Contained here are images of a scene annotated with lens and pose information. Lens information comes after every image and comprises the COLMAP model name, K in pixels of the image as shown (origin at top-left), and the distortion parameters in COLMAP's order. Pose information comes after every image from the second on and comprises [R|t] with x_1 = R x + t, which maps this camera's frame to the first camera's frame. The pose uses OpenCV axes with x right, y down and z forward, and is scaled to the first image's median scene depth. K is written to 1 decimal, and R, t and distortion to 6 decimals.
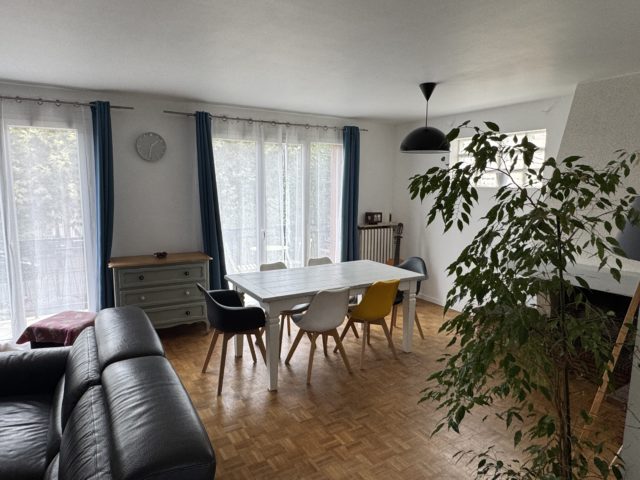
lens RADIAL K [[408.2, 0, 319.8], [0, 408.2, 238.1], [0, 0, 1]] dist [-0.001910, 0.001999]
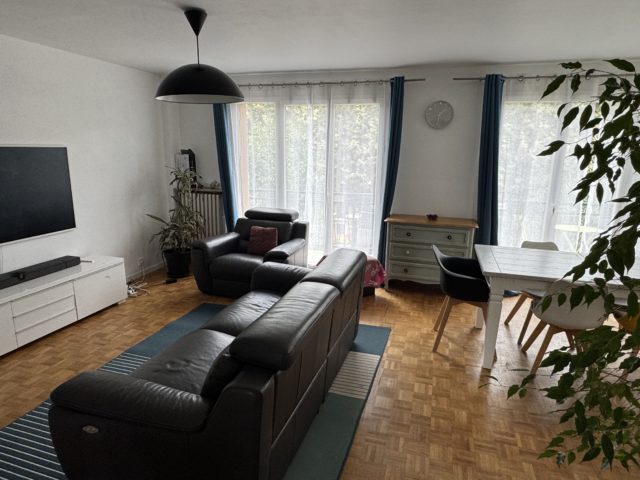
lens RADIAL K [[408.2, 0, 320.2], [0, 408.2, 240.5], [0, 0, 1]] dist [-0.001910, 0.001999]
pose [[0.677285, 0.164870, -0.717010, 0.213112], [-0.105389, 0.986258, 0.127231, -0.004072], [0.728133, -0.010607, 0.685353, 0.048818]]
